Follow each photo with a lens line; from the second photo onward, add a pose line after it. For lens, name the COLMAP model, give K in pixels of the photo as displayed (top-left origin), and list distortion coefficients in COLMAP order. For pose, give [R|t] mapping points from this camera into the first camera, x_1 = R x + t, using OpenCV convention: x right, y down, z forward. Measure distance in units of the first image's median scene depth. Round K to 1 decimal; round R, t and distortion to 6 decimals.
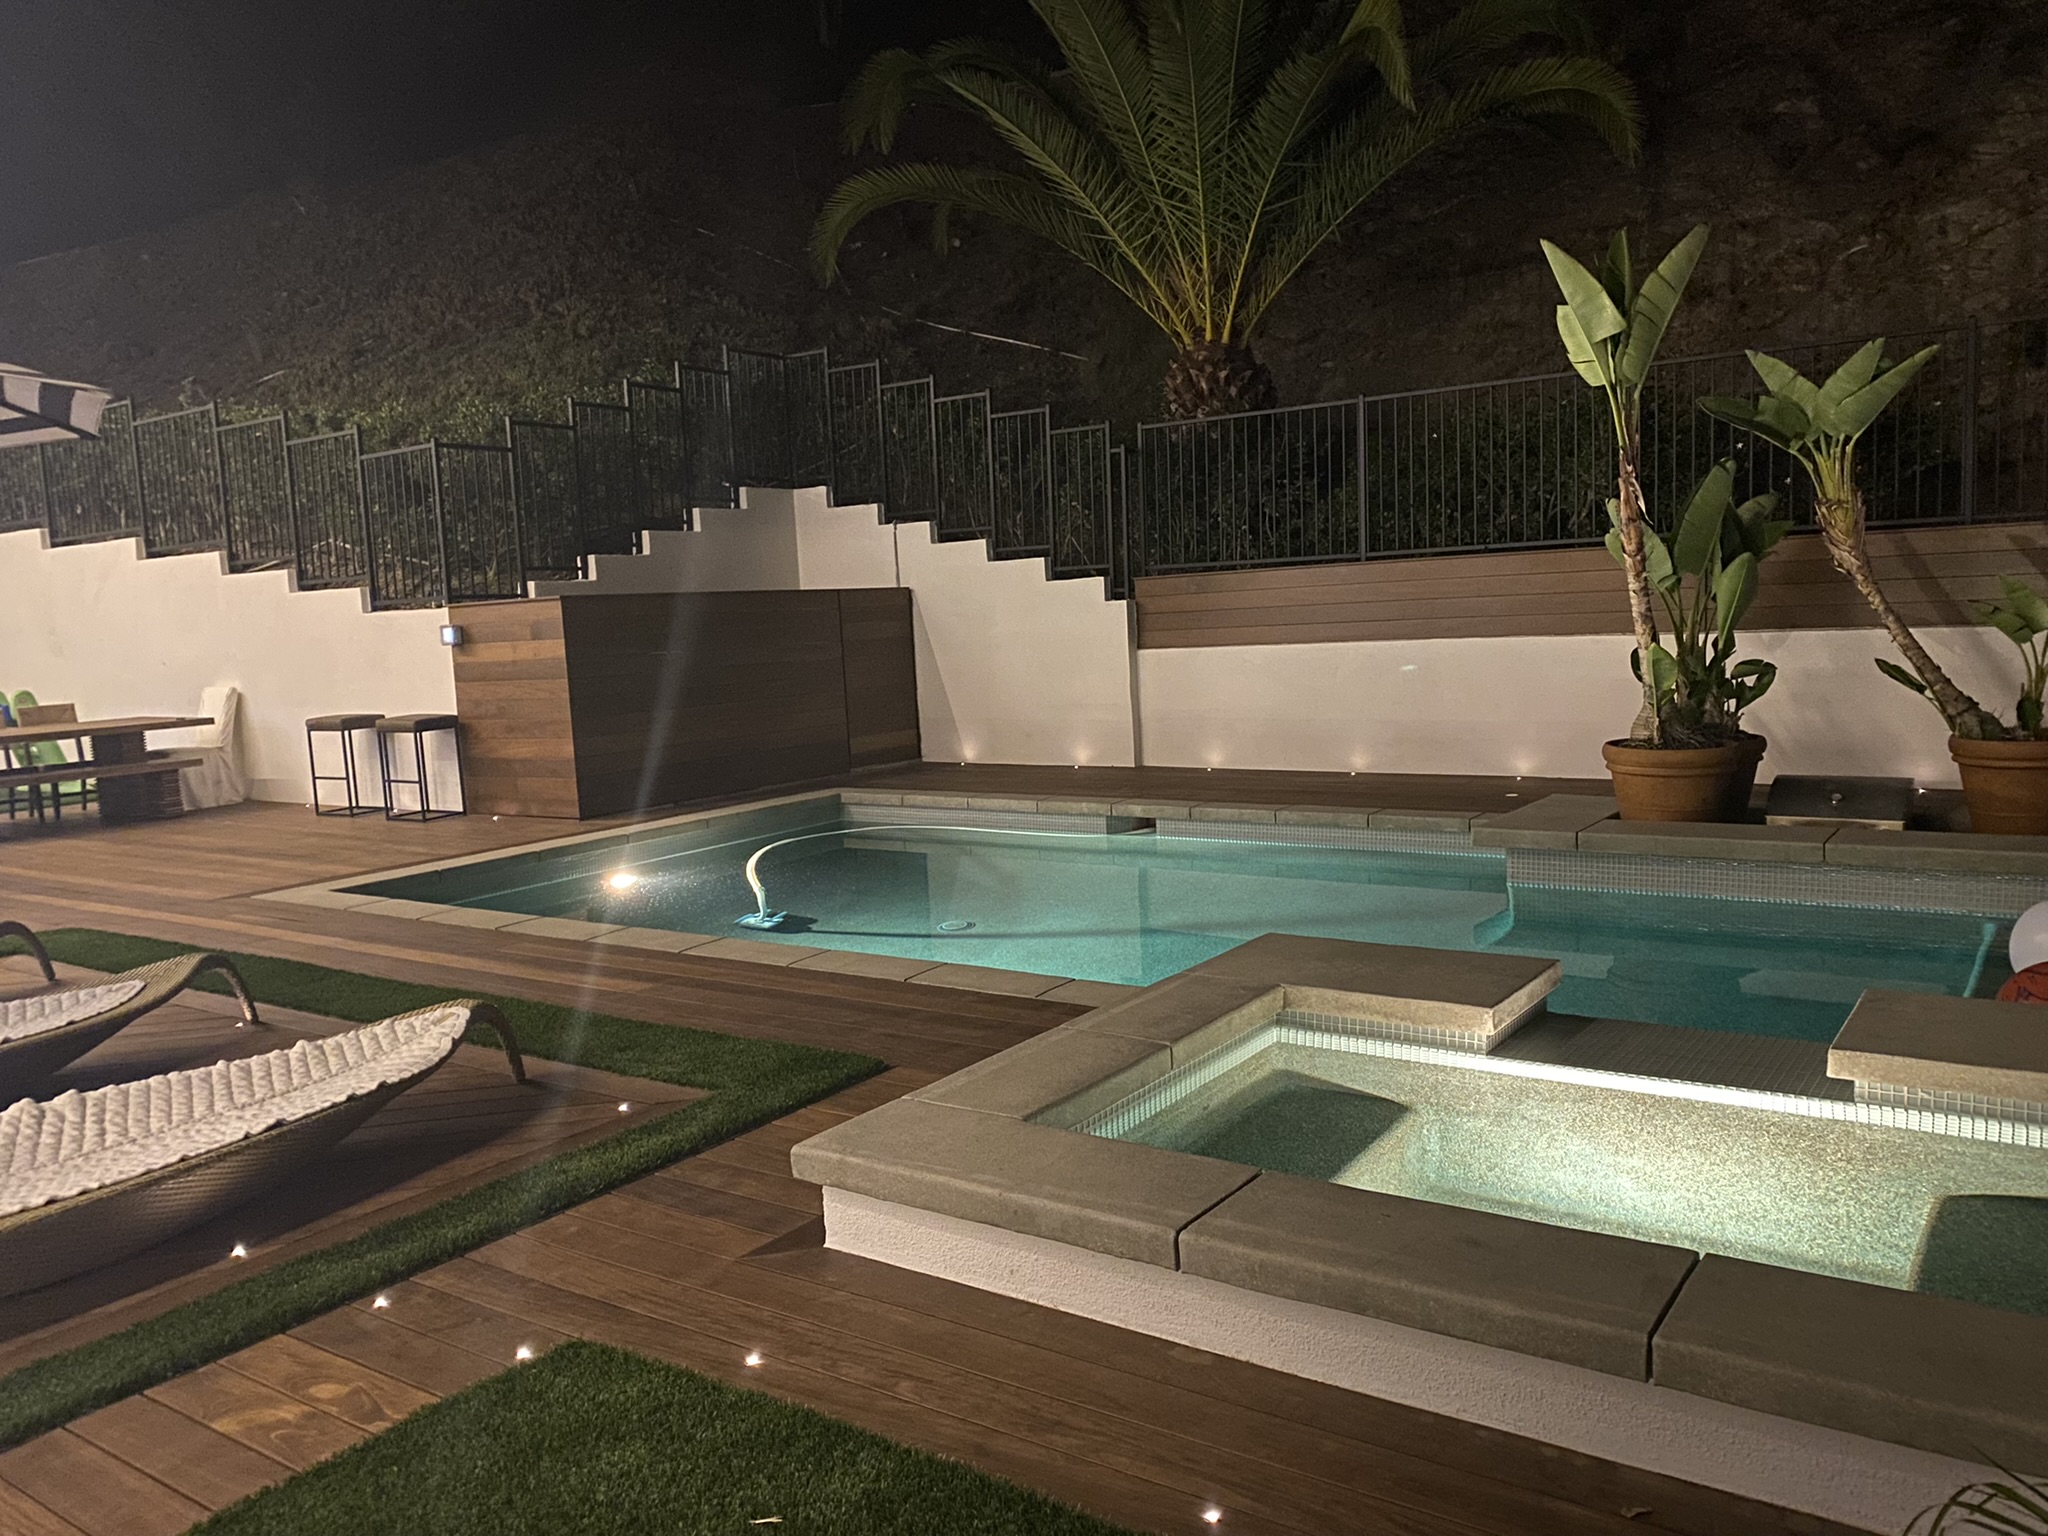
lens RADIAL K [[1543.7, 0, 1018.5], [0, 1543.7, 810.7], [0, 0, 1]] dist [0.078492, -0.116050]
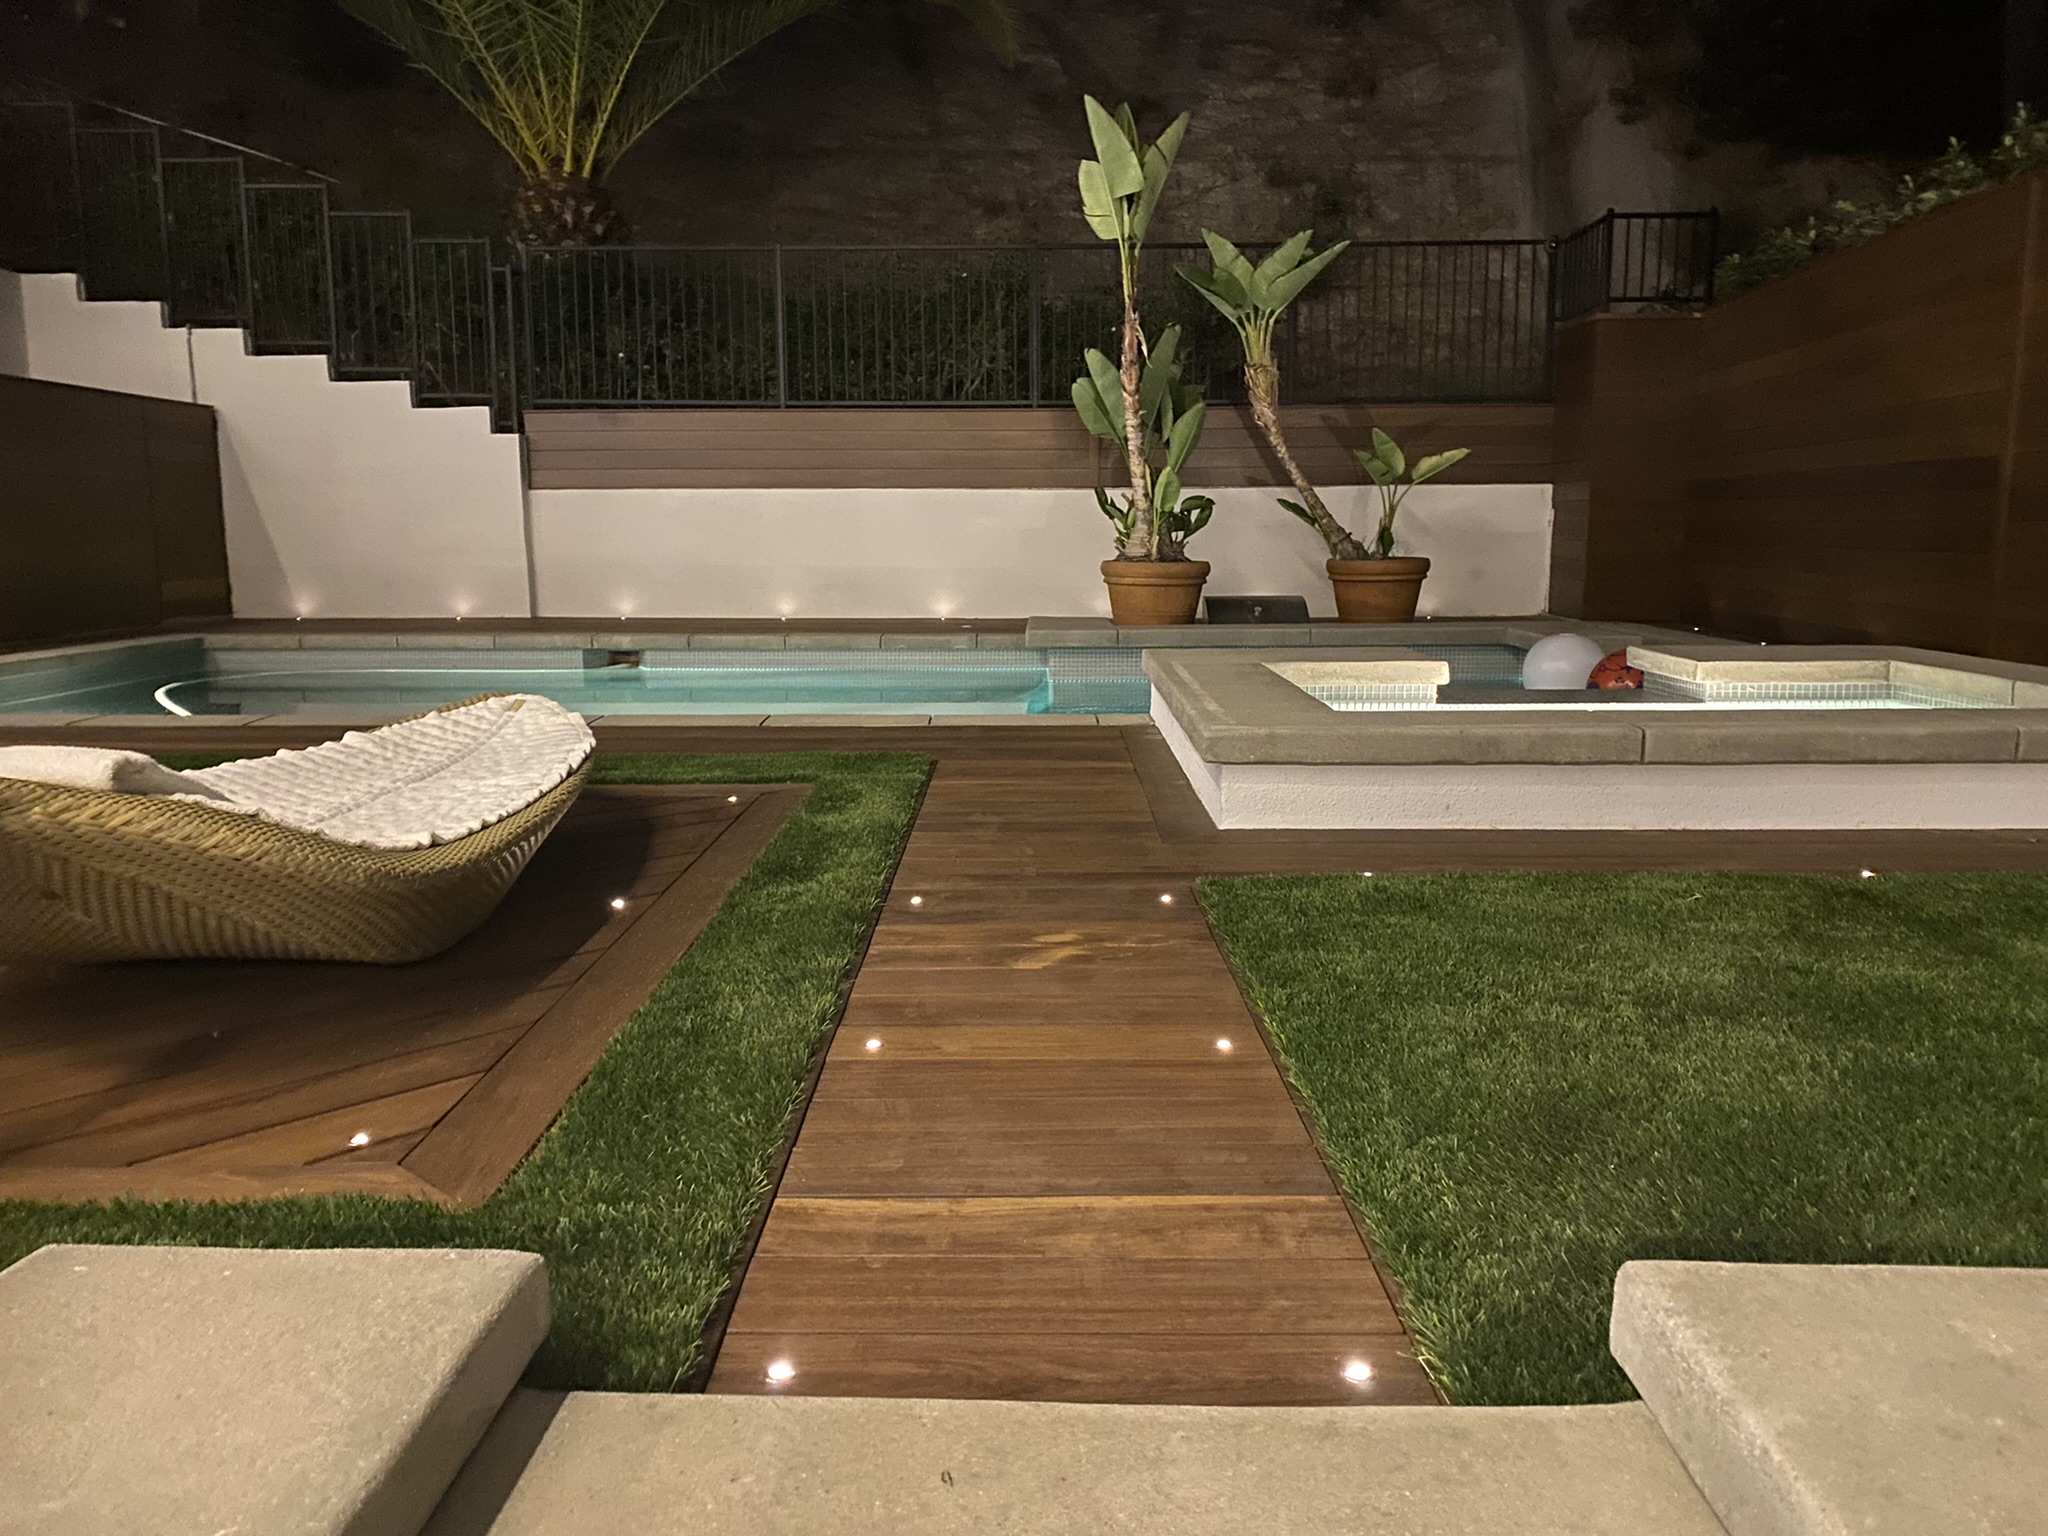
lens RADIAL K [[1550.7, 0, 1024.0], [0, 1550.7, 768.0], [0, 0, 1]] dist [0.011534, -0.011651]
pose [[0.818795, -0.043648, 0.572424, -0.240038], [0.040251, 0.999016, 0.018601, 0.061927], [-0.572673, 0.007811, 0.819747, 0.079866]]
